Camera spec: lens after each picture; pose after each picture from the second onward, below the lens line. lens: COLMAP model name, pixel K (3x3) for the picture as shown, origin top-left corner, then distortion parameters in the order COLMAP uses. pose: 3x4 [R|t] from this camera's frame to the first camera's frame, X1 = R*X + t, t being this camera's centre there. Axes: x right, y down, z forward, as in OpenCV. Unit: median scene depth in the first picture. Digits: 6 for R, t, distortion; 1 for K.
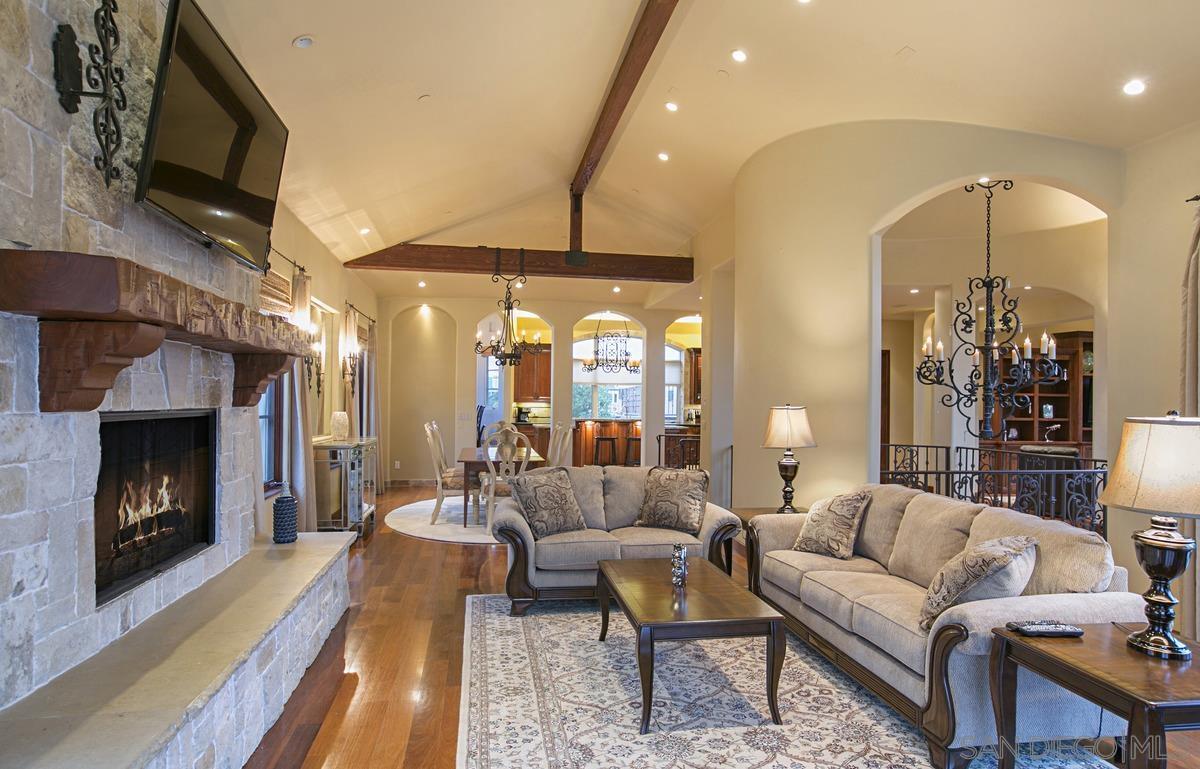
lens RADIAL K [[742.5, 0, 597.0], [0, 742.5, 392.7], [0, 0, 1]] dist [0.005181, 0.000520]
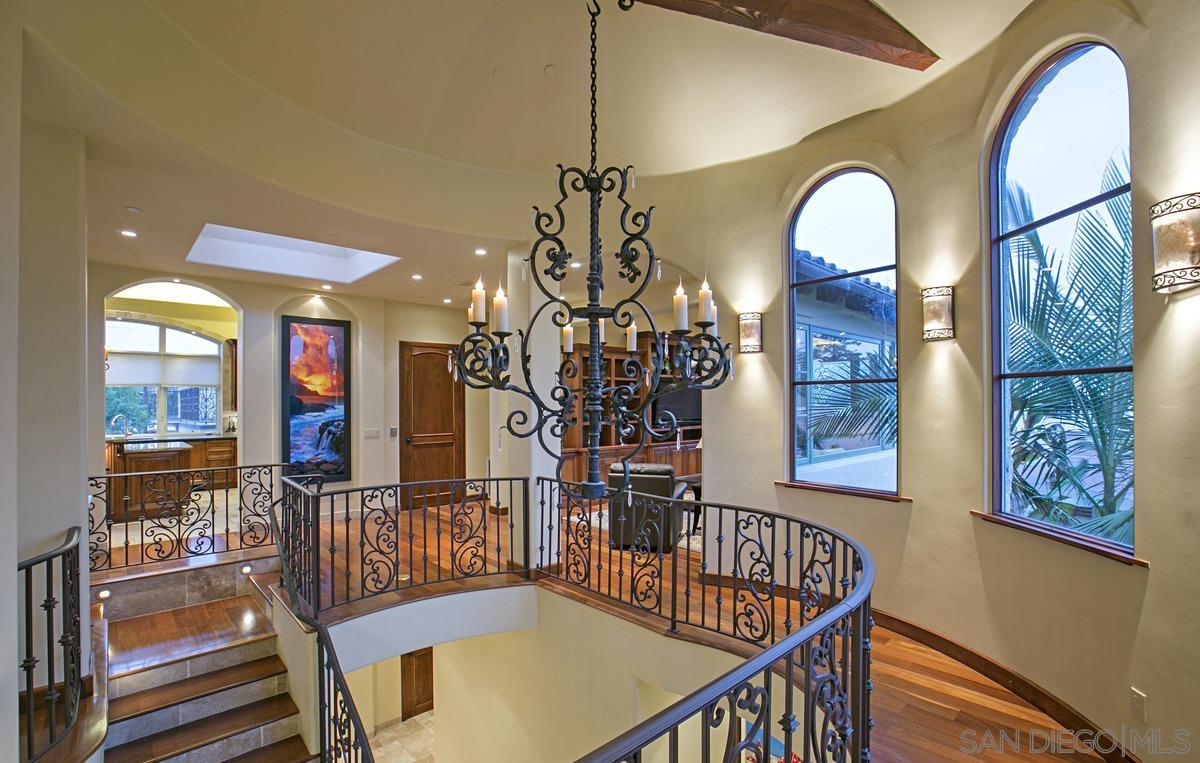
lens RADIAL K [[547.8, 0, 598.6], [0, 547.8, 389.7], [0, 0, 1]] dist [-0.033331, -0.000123]
pose [[0.845988, -0.004854, 0.533180, 0.335286], [0.005727, 0.999984, 0.000016, -0.010086], [-0.533171, 0.003040, 0.846002, 0.692631]]
